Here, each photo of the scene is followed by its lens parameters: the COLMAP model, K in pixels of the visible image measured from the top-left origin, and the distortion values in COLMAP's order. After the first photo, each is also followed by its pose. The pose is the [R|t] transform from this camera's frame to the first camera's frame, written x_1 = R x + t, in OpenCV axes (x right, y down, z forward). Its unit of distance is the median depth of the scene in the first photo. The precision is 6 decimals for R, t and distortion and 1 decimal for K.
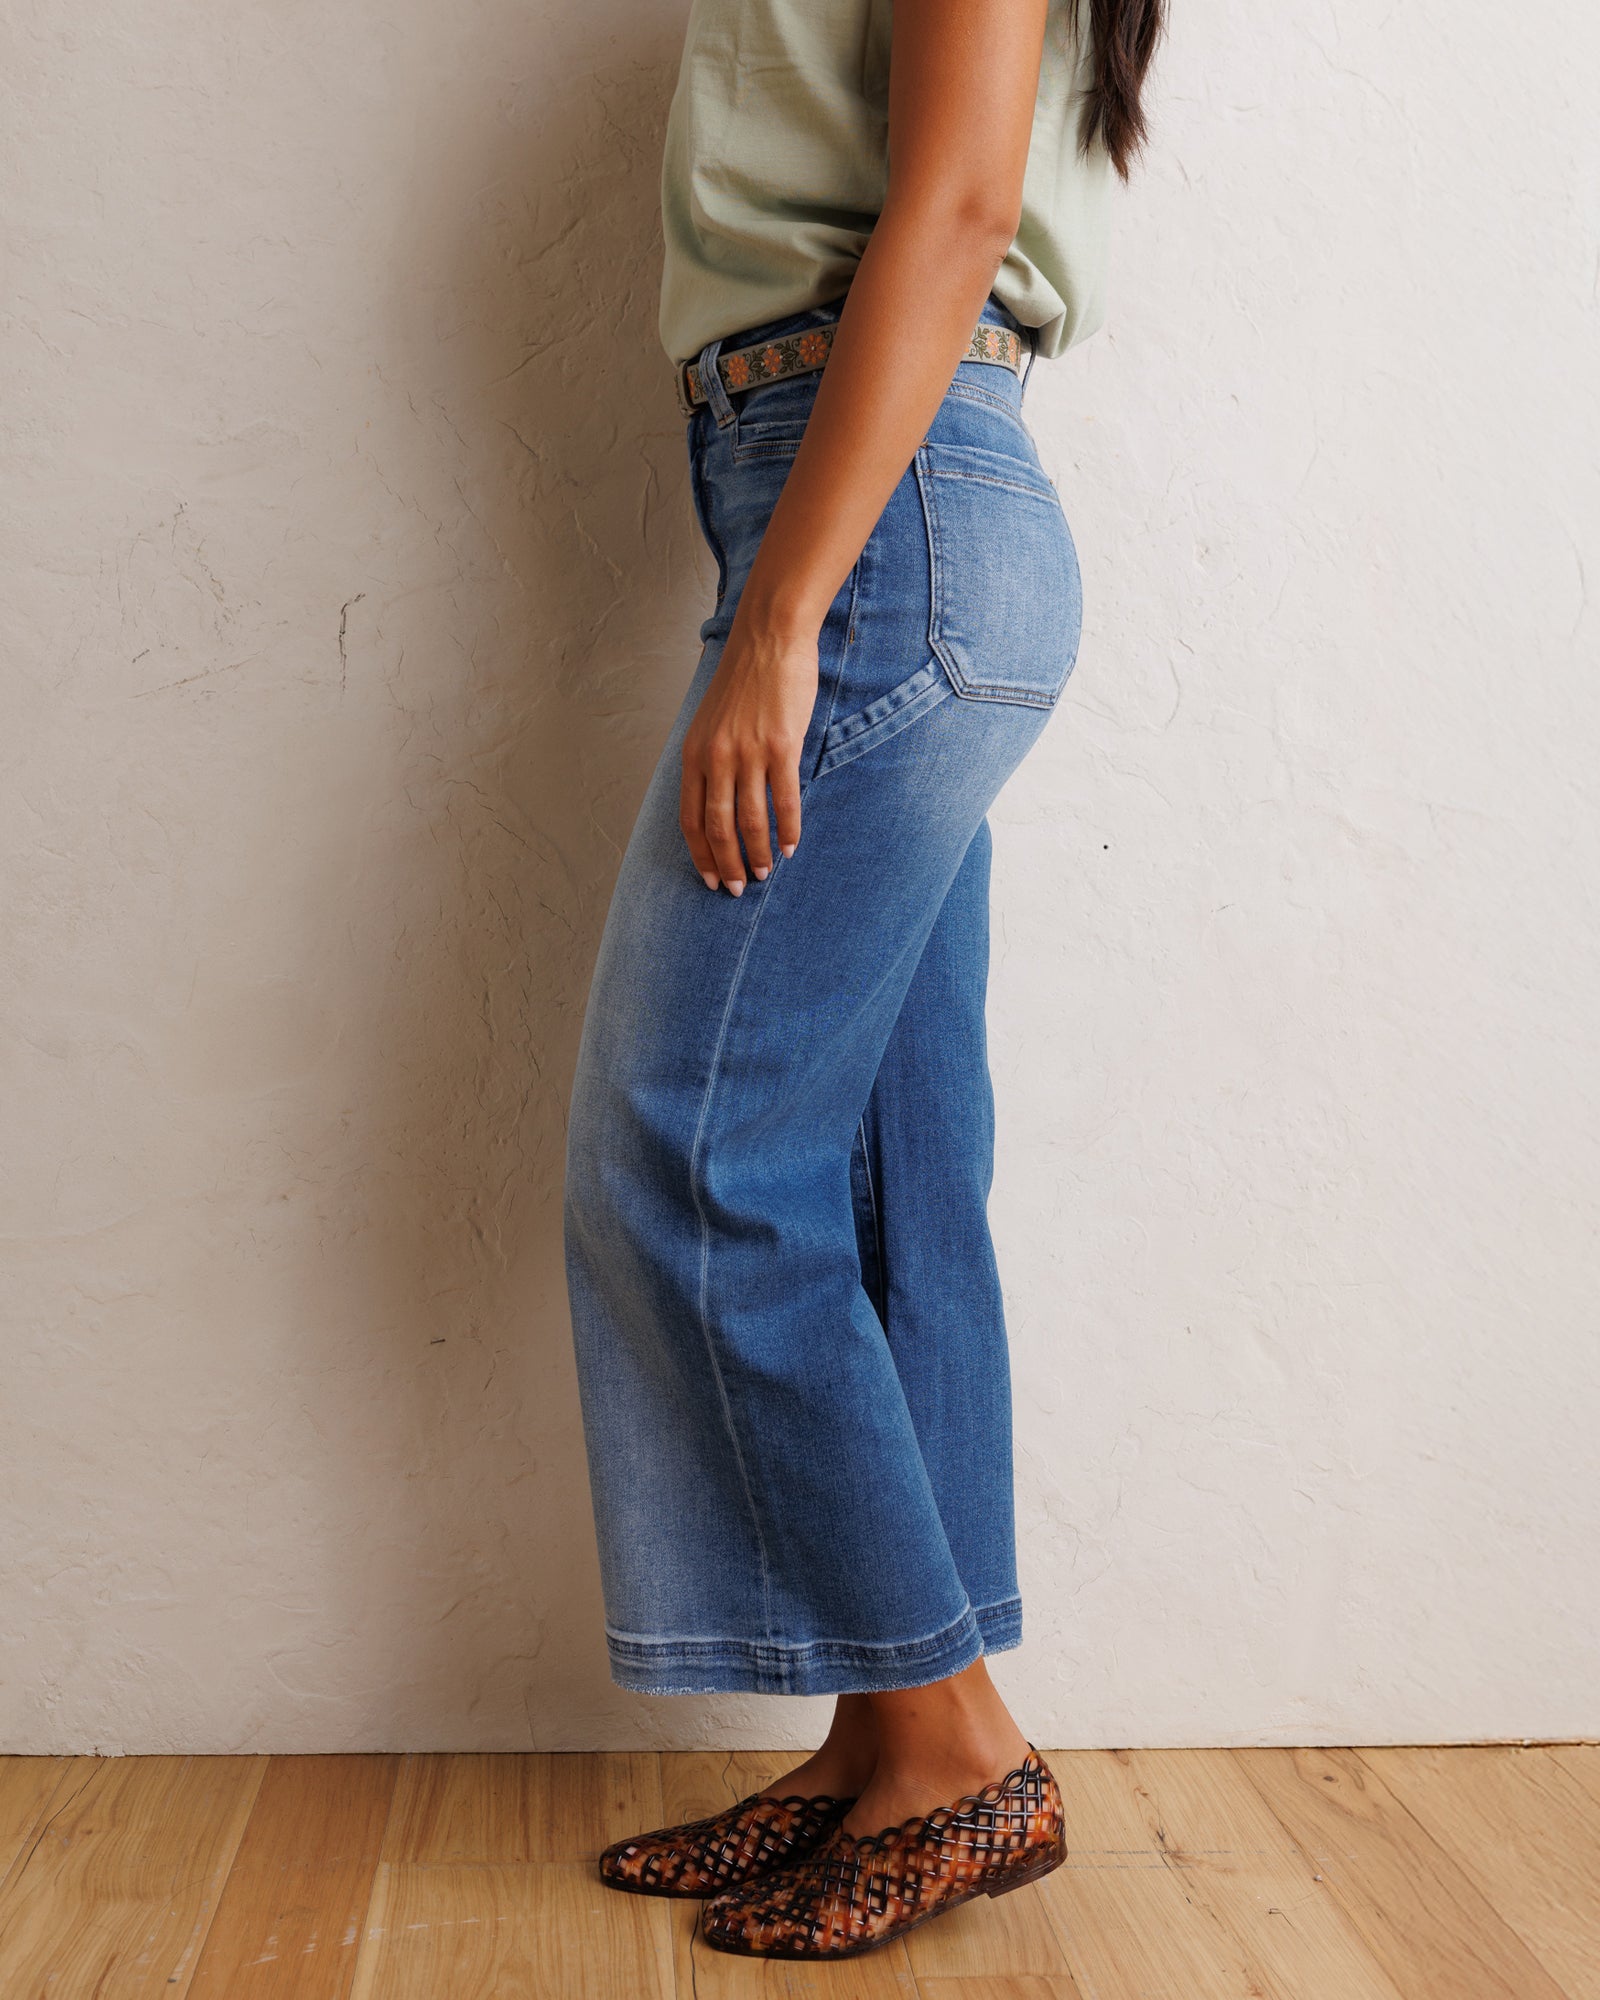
lens RADIAL K [[2722.6, 0, 734.7], [0, 2722.6, 928.6], [0, 0, 1]] dist [-0.000064, -0.003130]
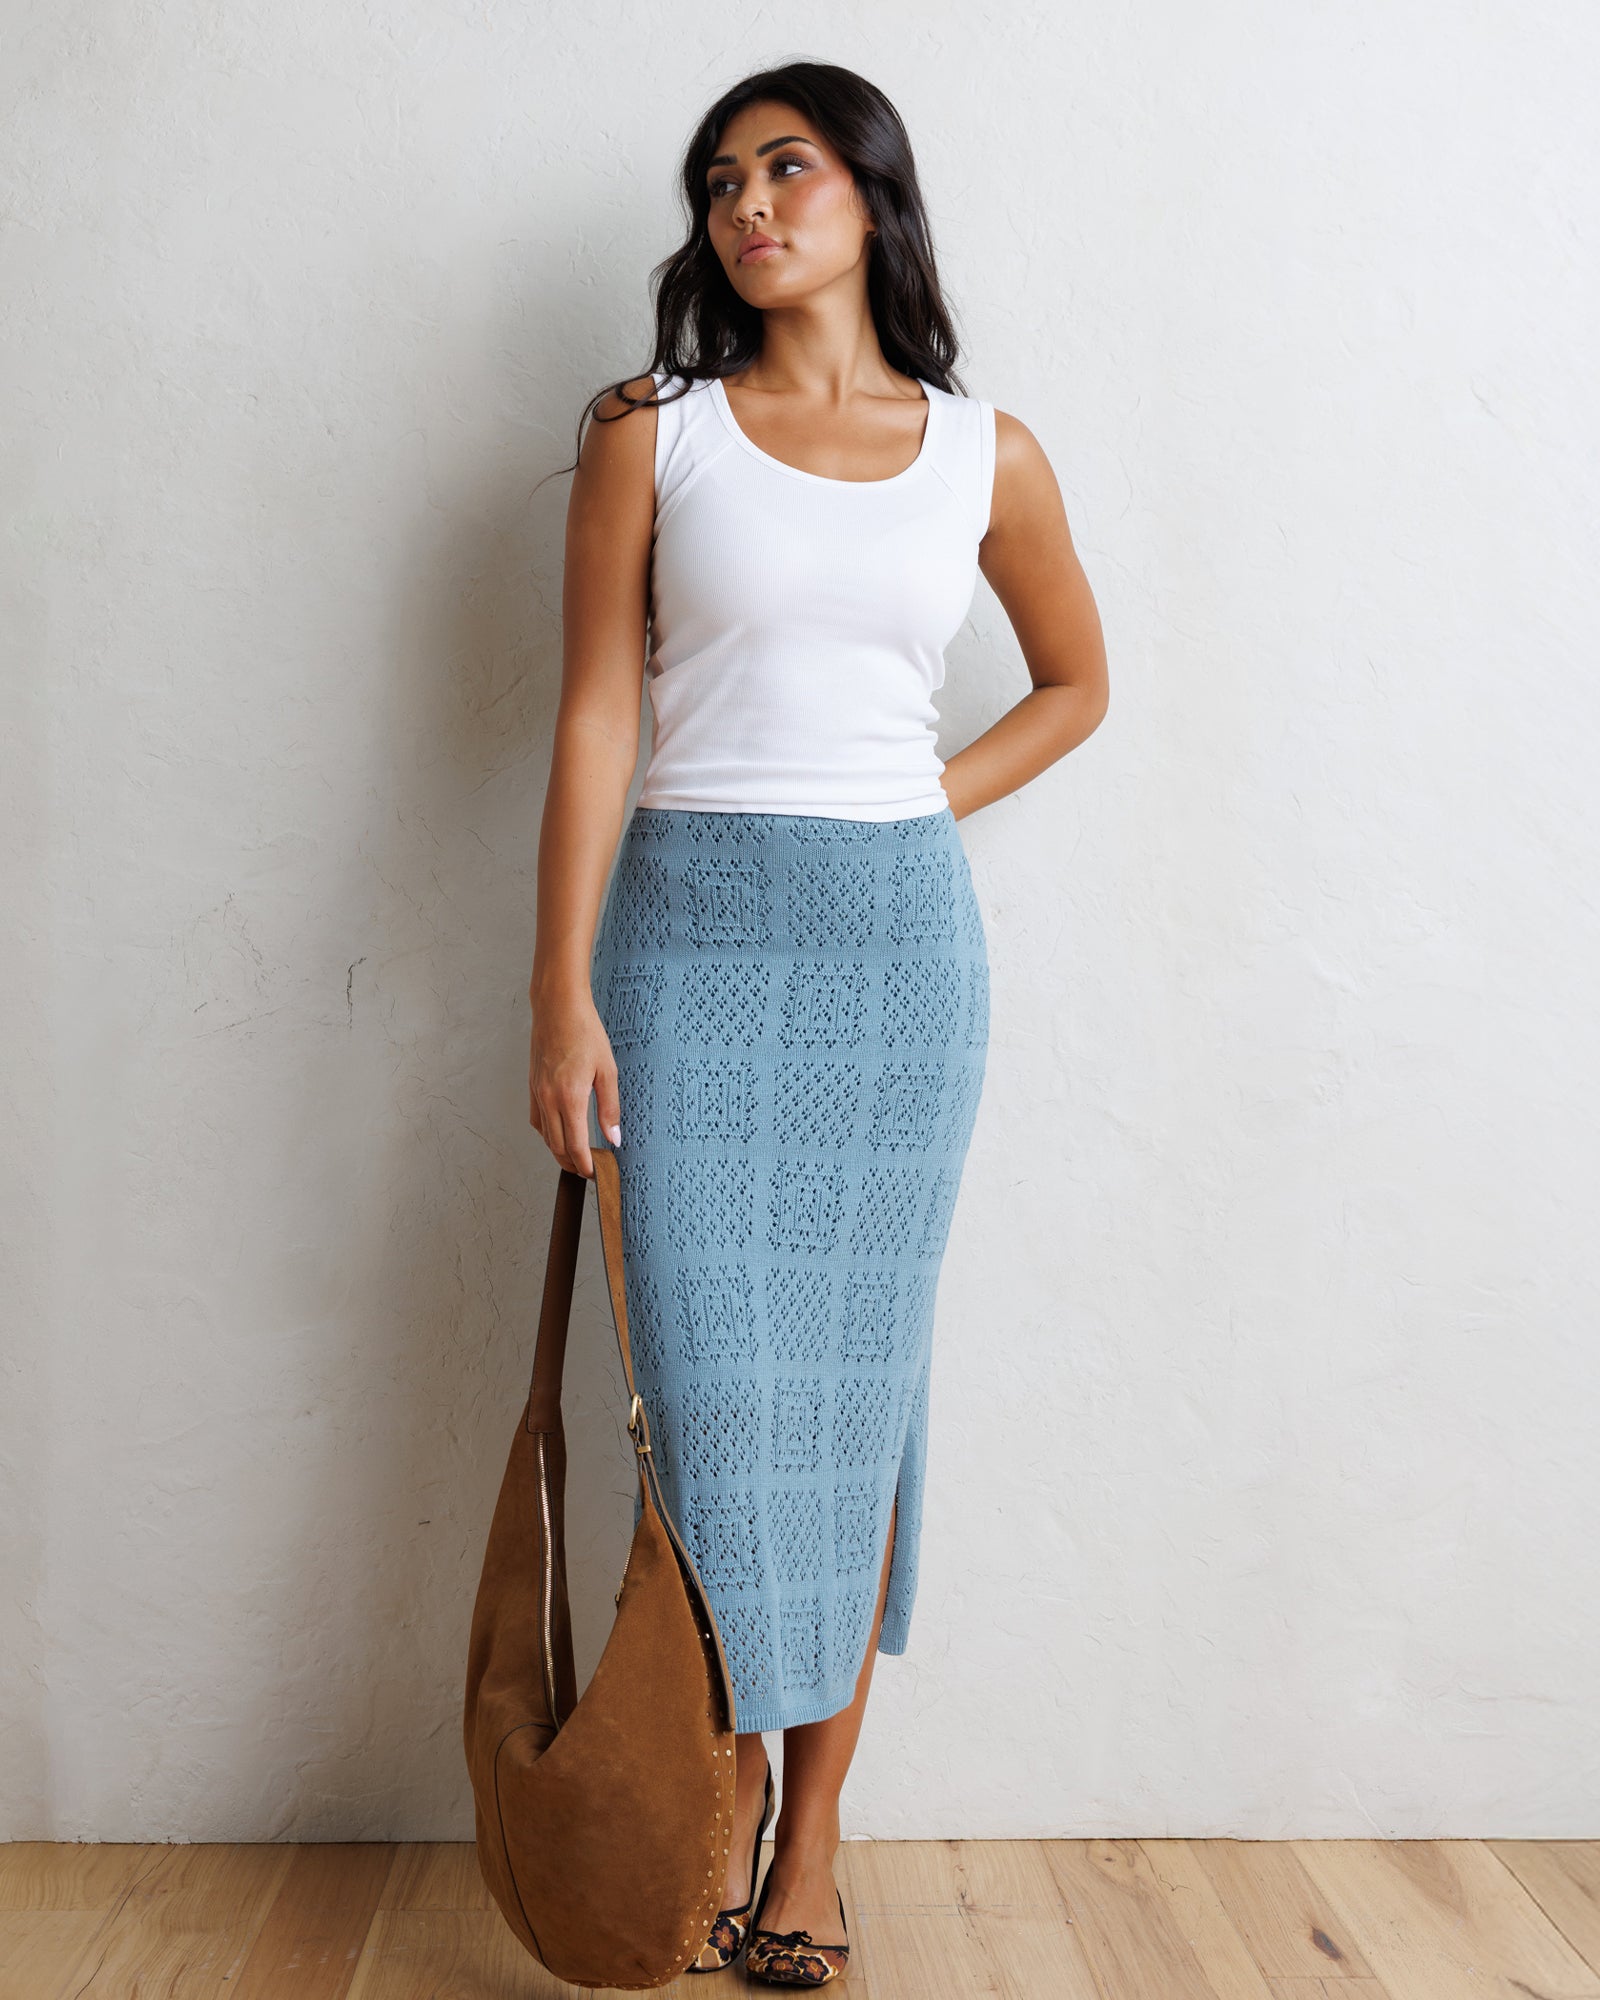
lens RADIAL K [[3158.7, 0, 708.4], [0, 3158.7, 810.1], [0, 0, 1]] dist [-0.017986, 0.105360]
pose [[0.998509, -0.018009, -0.051533, 0.114794], [0.013981, 0.996895, -0.077494, -0.072877], [0.052768, 0.076658, 0.995660, -0.549151]]
